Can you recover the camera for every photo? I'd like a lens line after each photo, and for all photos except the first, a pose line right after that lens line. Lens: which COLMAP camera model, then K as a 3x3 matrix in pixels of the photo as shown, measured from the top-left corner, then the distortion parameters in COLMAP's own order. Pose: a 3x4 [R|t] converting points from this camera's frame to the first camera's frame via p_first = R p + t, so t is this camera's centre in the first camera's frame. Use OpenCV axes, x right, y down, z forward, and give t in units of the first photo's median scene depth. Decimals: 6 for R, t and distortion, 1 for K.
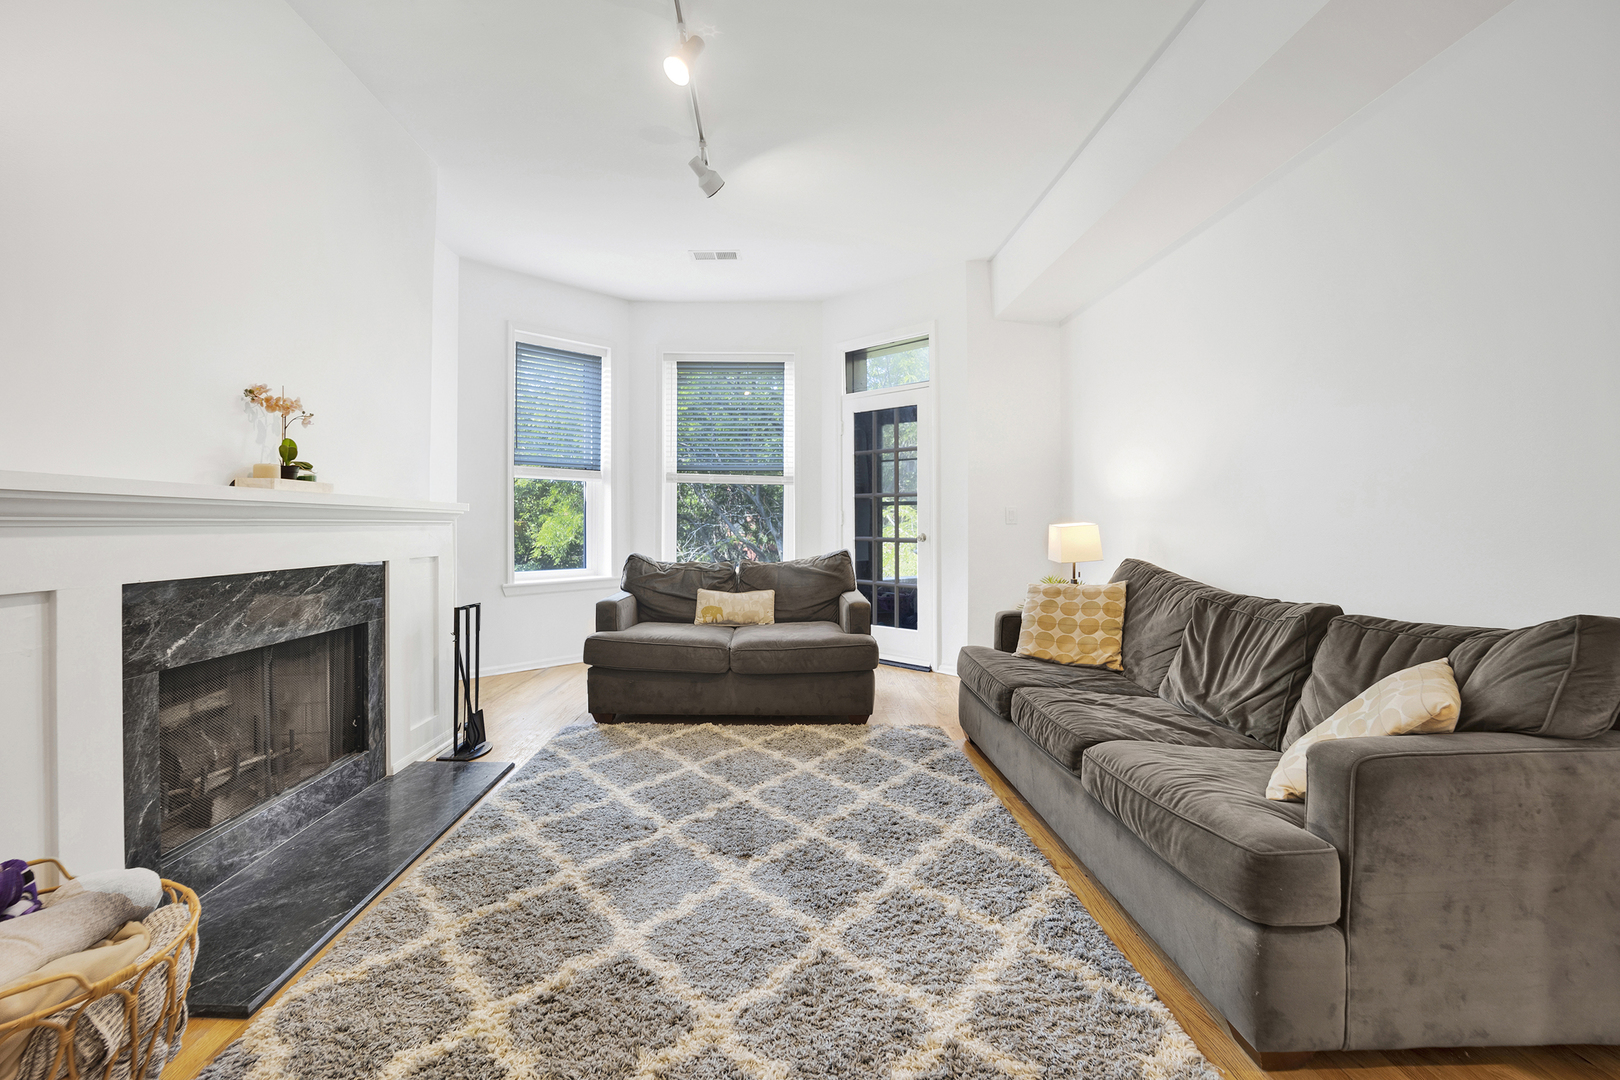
lens RADIAL K [[680.7, 0, 805.5], [0, 680.7, 516.9], [0, 0, 1]] dist [-0.024353, -0.000287]
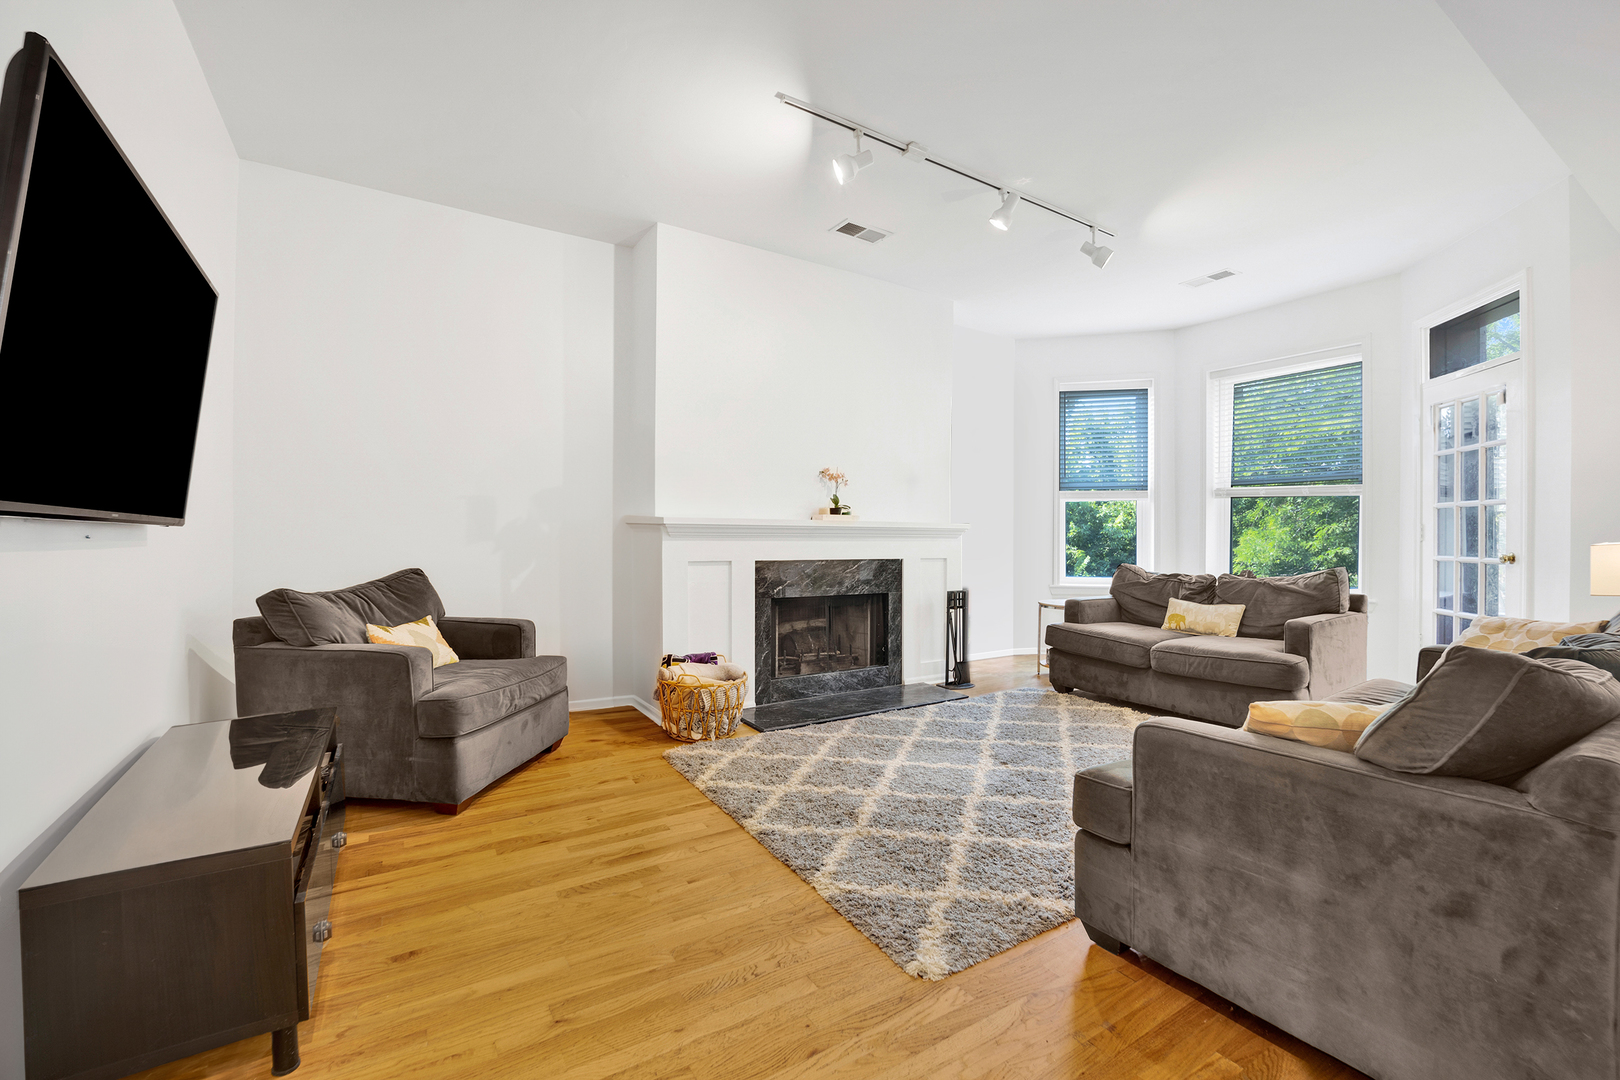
lens RADIAL K [[660.5, 0, 807.3], [0, 660.5, 544.1], [0, 0, 1]] dist [-0.020541, -0.000222]
pose [[0.529269, 0.012902, -0.848356, 0.747640], [0.003722, 0.999839, 0.017528, -0.002447], [0.848446, -0.012435, 0.529136, -0.098103]]
